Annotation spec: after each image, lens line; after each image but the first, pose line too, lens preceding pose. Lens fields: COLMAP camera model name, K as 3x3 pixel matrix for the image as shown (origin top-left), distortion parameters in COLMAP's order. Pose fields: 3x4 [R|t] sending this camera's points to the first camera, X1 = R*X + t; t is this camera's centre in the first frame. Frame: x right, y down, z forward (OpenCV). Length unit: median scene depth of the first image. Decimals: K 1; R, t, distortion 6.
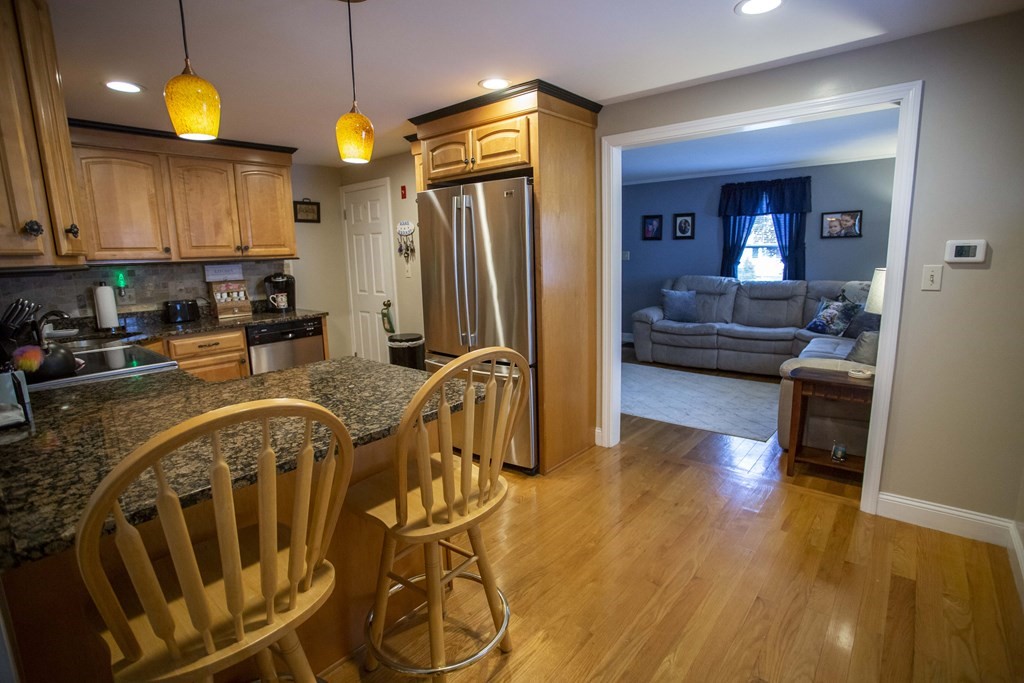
lens RADIAL K [[499.2, 0, 526.1], [0, 499.2, 328.4], [0, 0, 1]] dist [-0.070335, 0.029091]
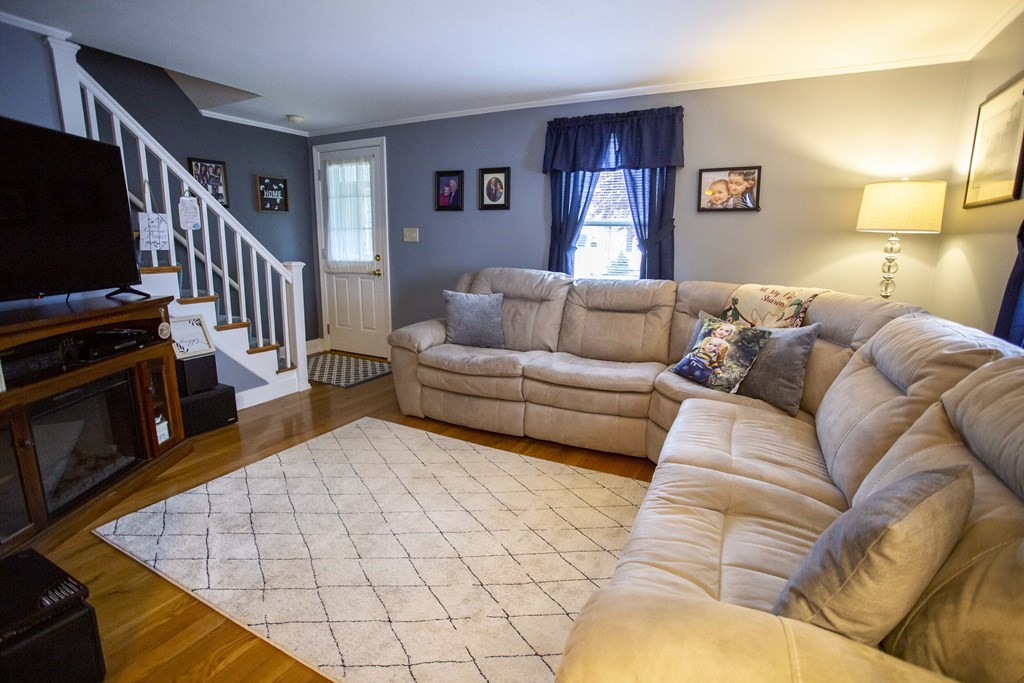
lens RADIAL K [[499.2, 0, 529.9], [0, 499.2, 322.7], [0, 0, 1]] dist [-0.070335, 0.029091]
pose [[0.973281, 0.000206, 0.229619, 0.248443], [-0.002395, 0.999954, 0.009252, -0.049011], [-0.229607, -0.009554, 0.973237, 0.428120]]
